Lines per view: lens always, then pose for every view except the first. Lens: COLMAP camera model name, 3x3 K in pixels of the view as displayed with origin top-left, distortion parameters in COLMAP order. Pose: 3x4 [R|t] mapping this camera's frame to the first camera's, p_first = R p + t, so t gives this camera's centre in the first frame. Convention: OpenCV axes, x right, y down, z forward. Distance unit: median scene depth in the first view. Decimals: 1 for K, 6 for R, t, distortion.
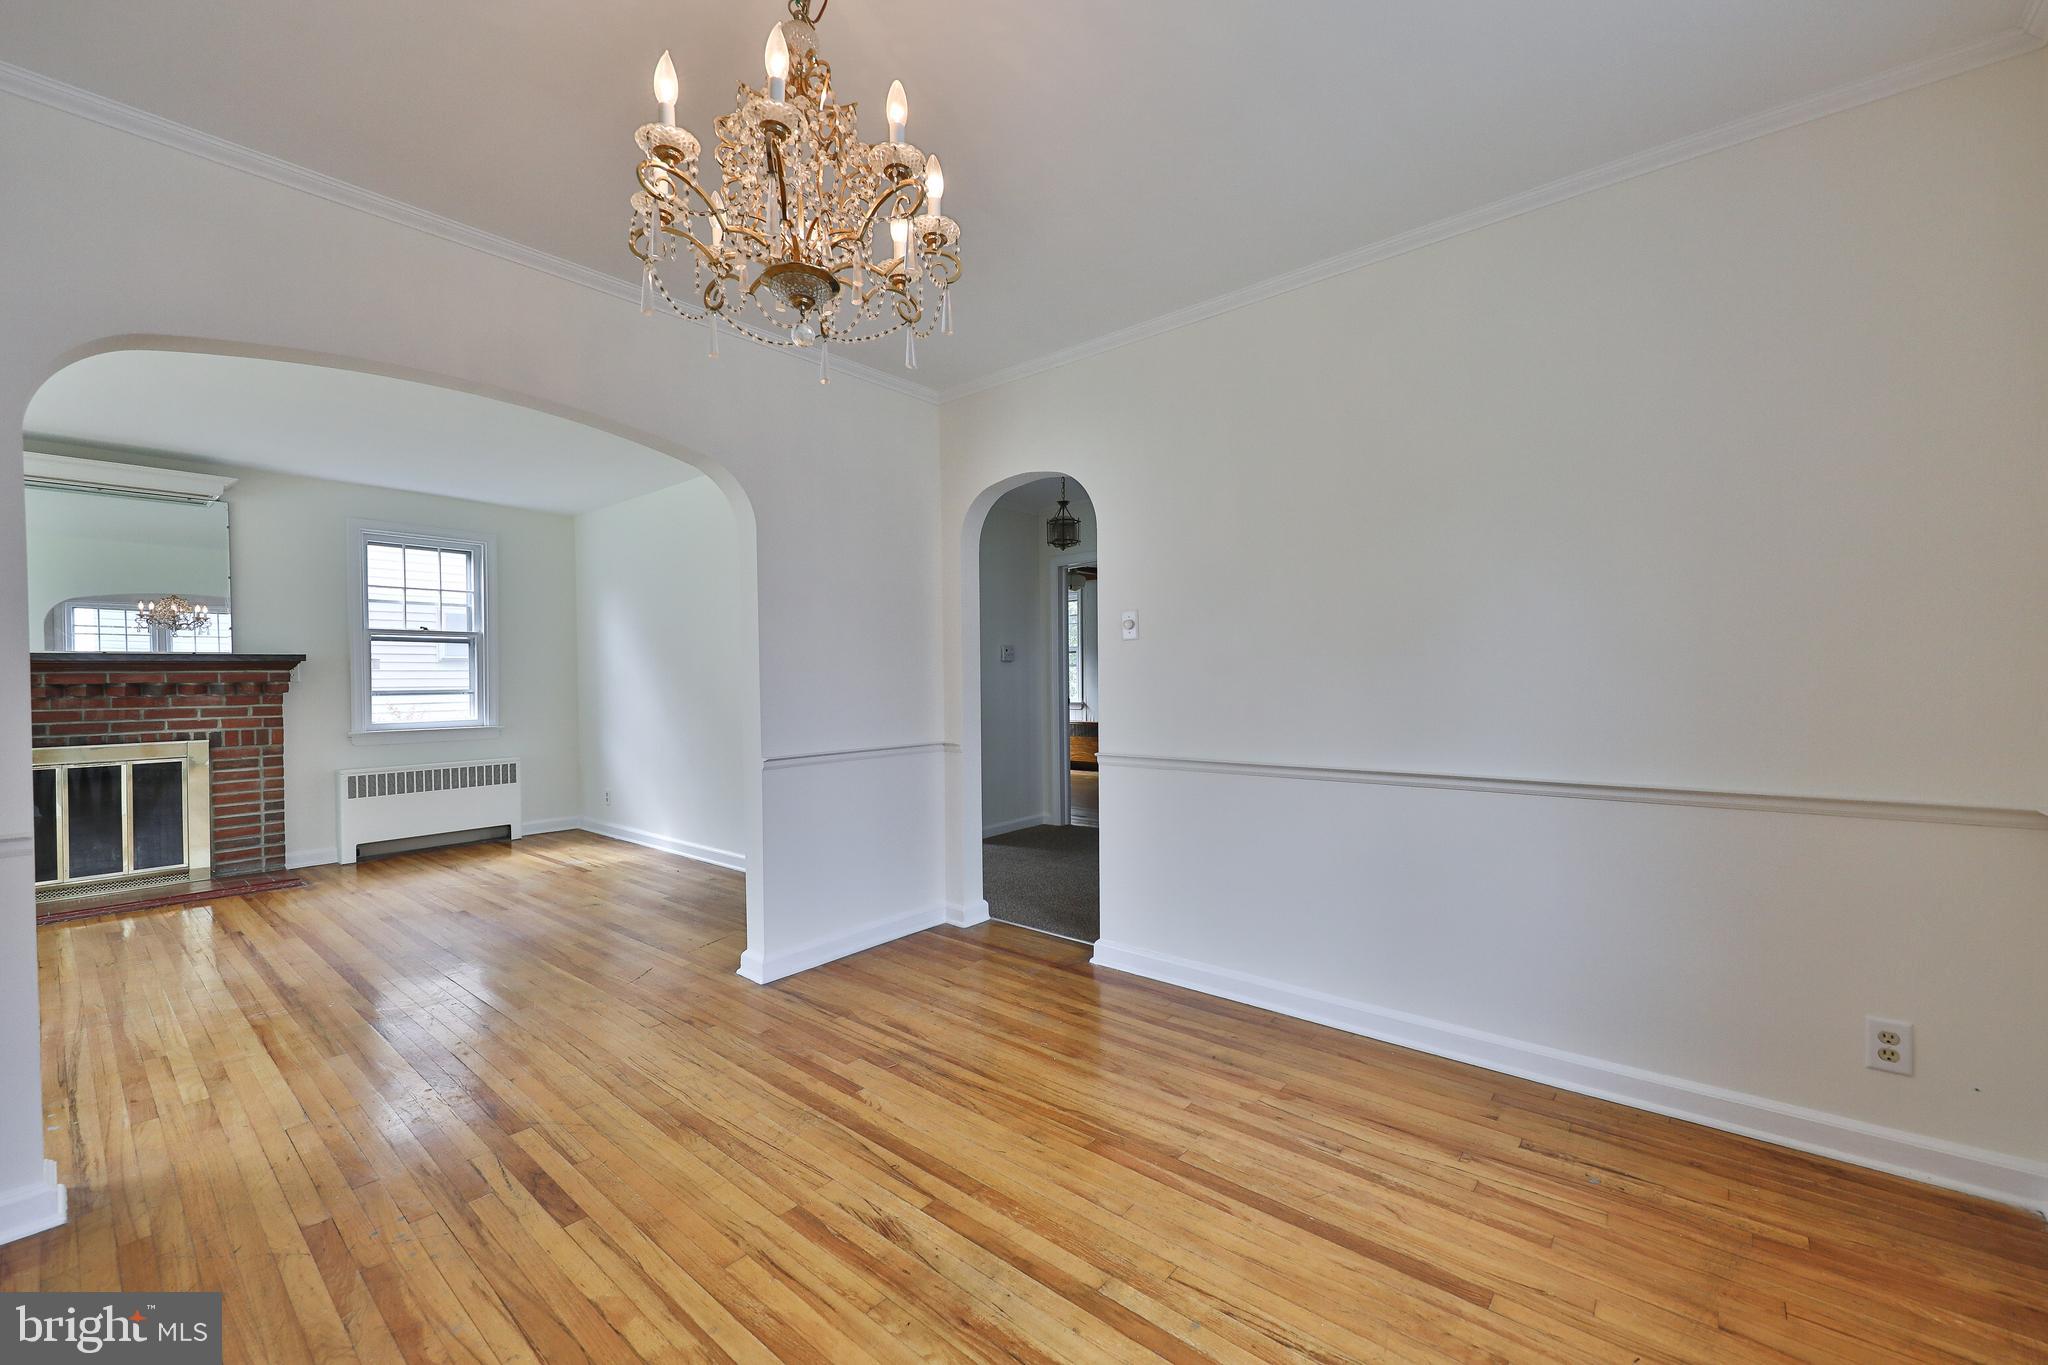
lens RADIAL K [[814.1, 0, 1031.1], [0, 814.1, 678.5], [0, 0, 1]] dist [0.008922, -0.001993]
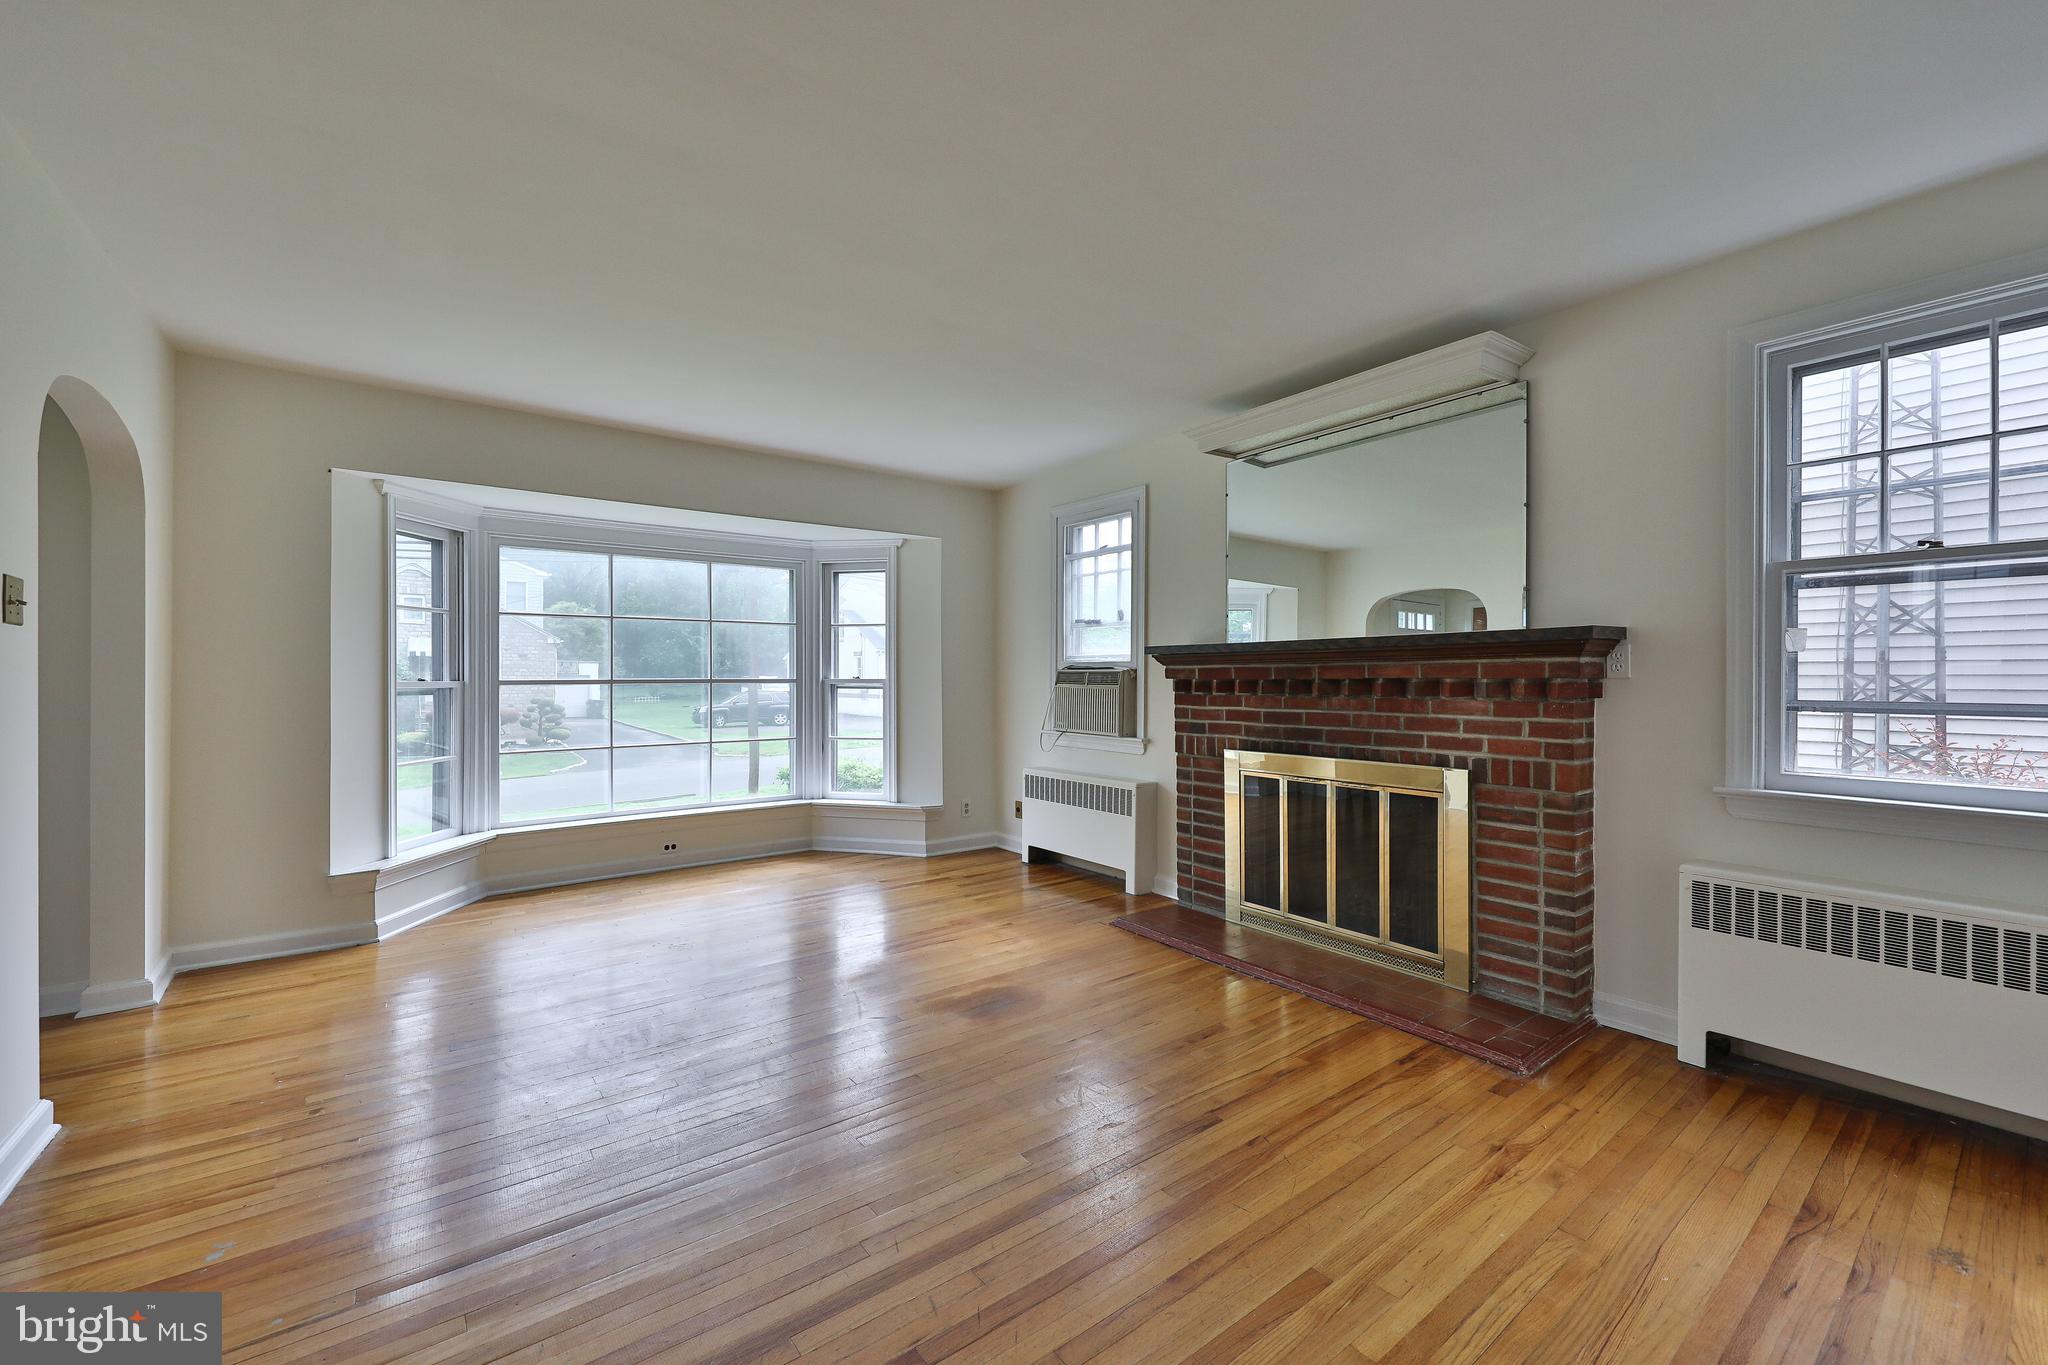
lens RADIAL K [[814.1, 0, 1027.2], [0, 814.1, 683.5], [0, 0, 1]] dist [0.008922, -0.001993]
pose [[-0.227243, 0.017363, -0.973683, -0.310487], [-0.002004, 0.999831, 0.018296, -0.001769], [0.973836, 0.006109, -0.227169, 0.784709]]
